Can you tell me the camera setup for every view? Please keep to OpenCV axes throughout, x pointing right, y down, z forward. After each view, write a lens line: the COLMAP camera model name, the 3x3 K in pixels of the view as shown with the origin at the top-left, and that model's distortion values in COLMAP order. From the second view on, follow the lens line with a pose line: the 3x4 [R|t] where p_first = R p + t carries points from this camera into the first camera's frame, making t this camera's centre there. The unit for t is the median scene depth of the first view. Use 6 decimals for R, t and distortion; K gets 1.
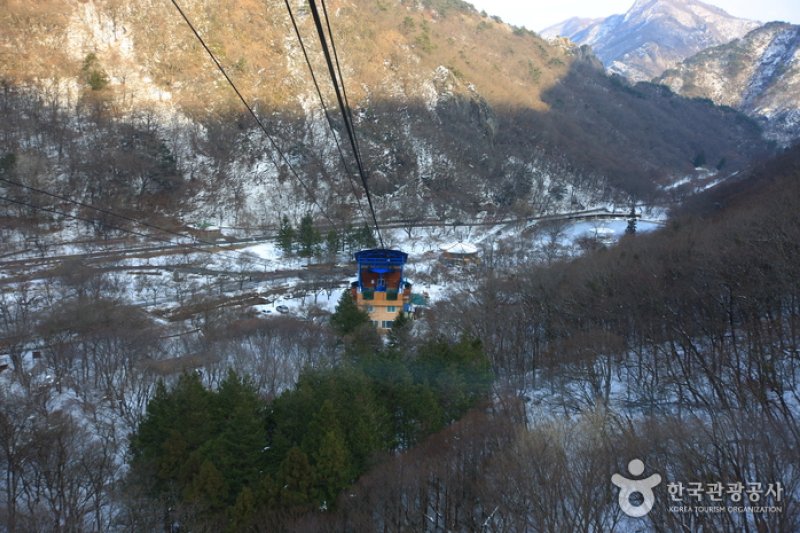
lens RADIAL K [[366.4, 0, 398.5], [0, 366.4, 299.9], [0, 0, 1]] dist [0.025253, 0.000255]
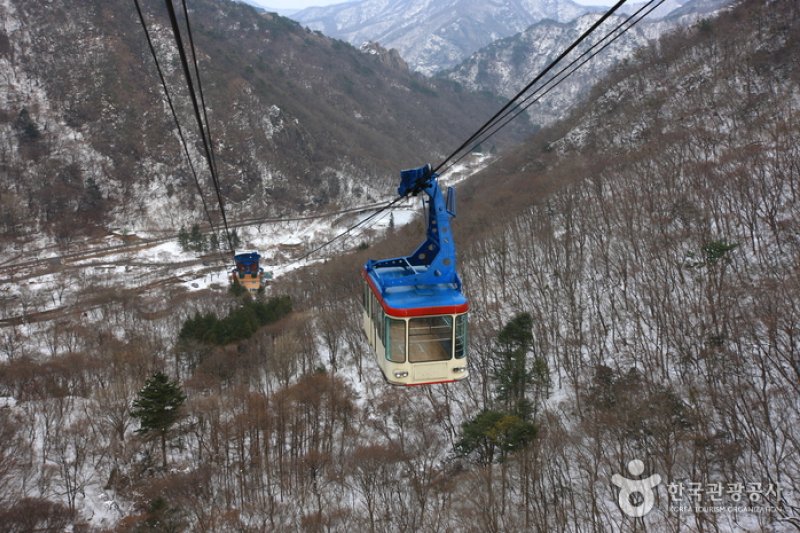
lens RADIAL K [[764.4, 0, 400.0], [0, 764.4, 266.5], [0, 0, 1]] dist [-0.019031, 0.146085]
pose [[0.971628, -0.052479, 0.230617, -0.139643], [0.034179, 0.995993, 0.082643, -0.258738], [-0.234030, -0.072416, 0.969529, -2.209292]]
